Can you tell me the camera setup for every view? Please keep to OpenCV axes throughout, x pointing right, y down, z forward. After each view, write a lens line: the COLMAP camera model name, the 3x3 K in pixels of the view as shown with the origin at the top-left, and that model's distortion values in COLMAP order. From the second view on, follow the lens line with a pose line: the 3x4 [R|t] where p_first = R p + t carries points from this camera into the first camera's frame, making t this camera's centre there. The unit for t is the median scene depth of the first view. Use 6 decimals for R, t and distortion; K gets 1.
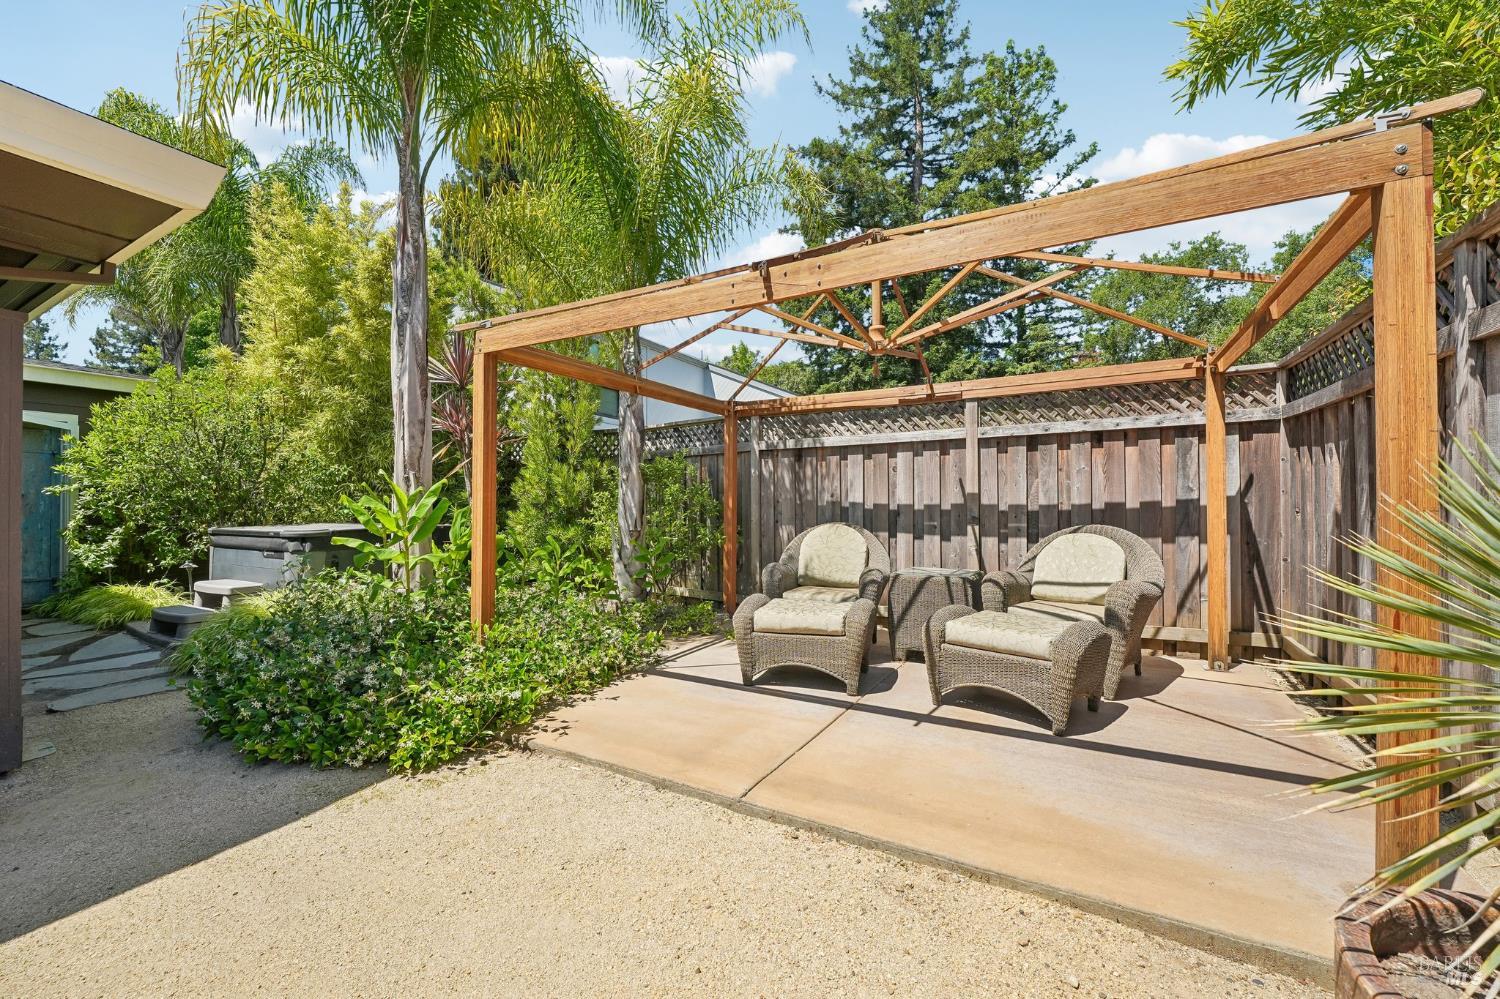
lens RADIAL K [[600.9, 0, 746.3], [0, 600.9, 499.9], [0, 0, 1]] dist [0.000114, -0.000009]
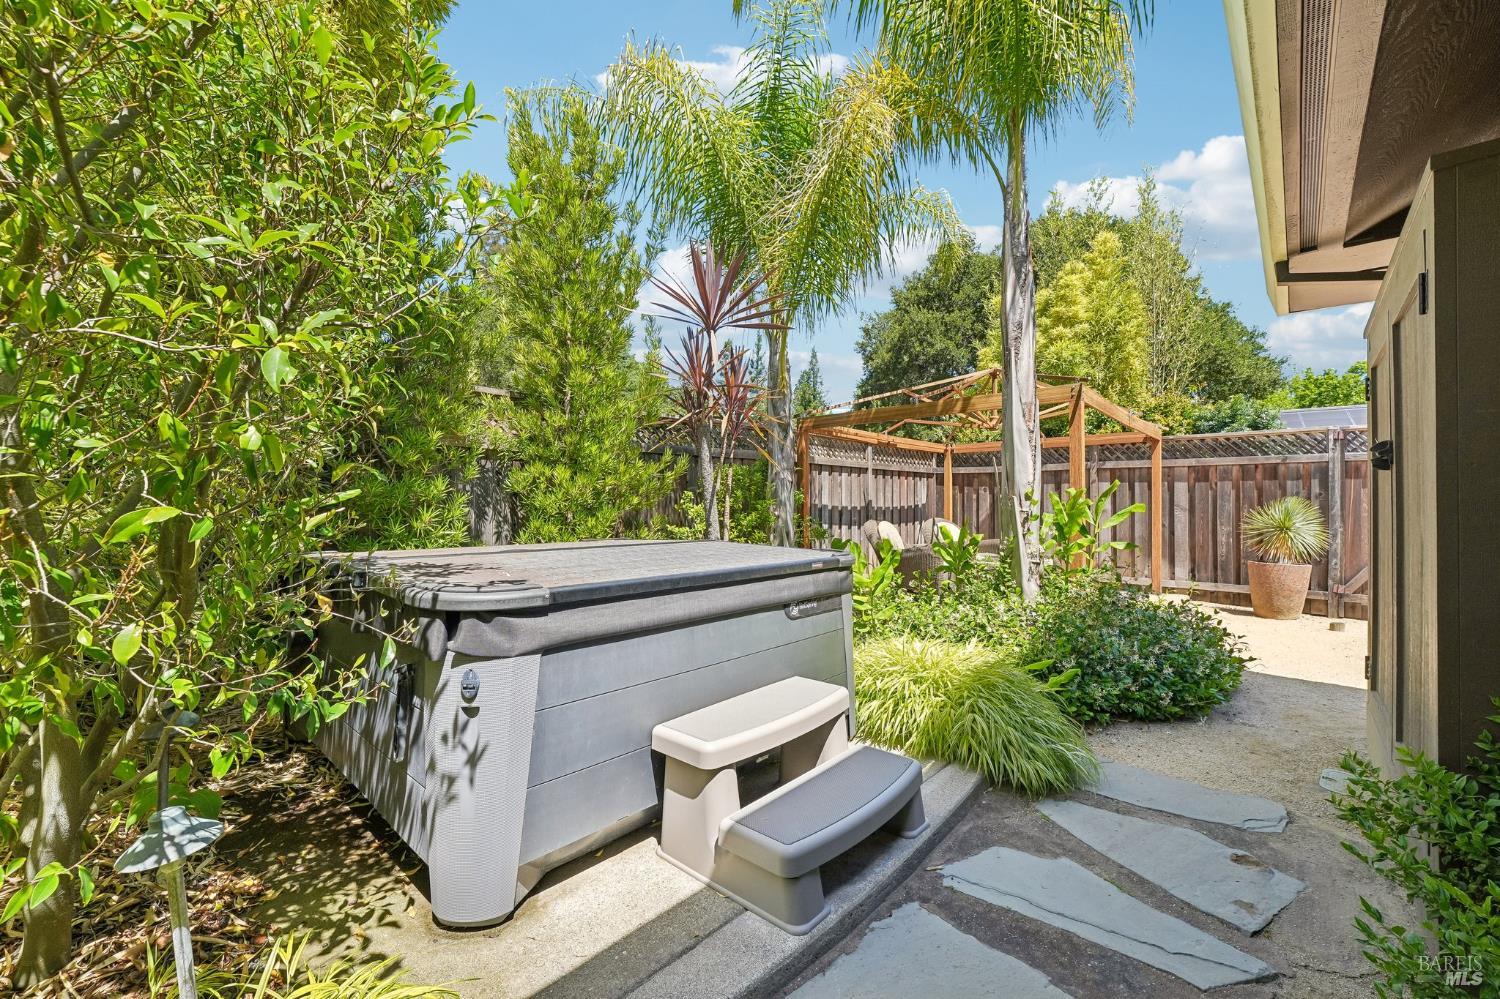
lens RADIAL K [[600.9, 0, 749.9], [0, 600.9, 505.6], [0, 0, 1]] dist [0.000114, -0.000009]
pose [[0.206374, 0.003821, 0.978466, -1.313126], [-0.006334, 0.999977, -0.002570, 0.010560], [-0.978453, -0.005667, 0.206393, 0.952761]]
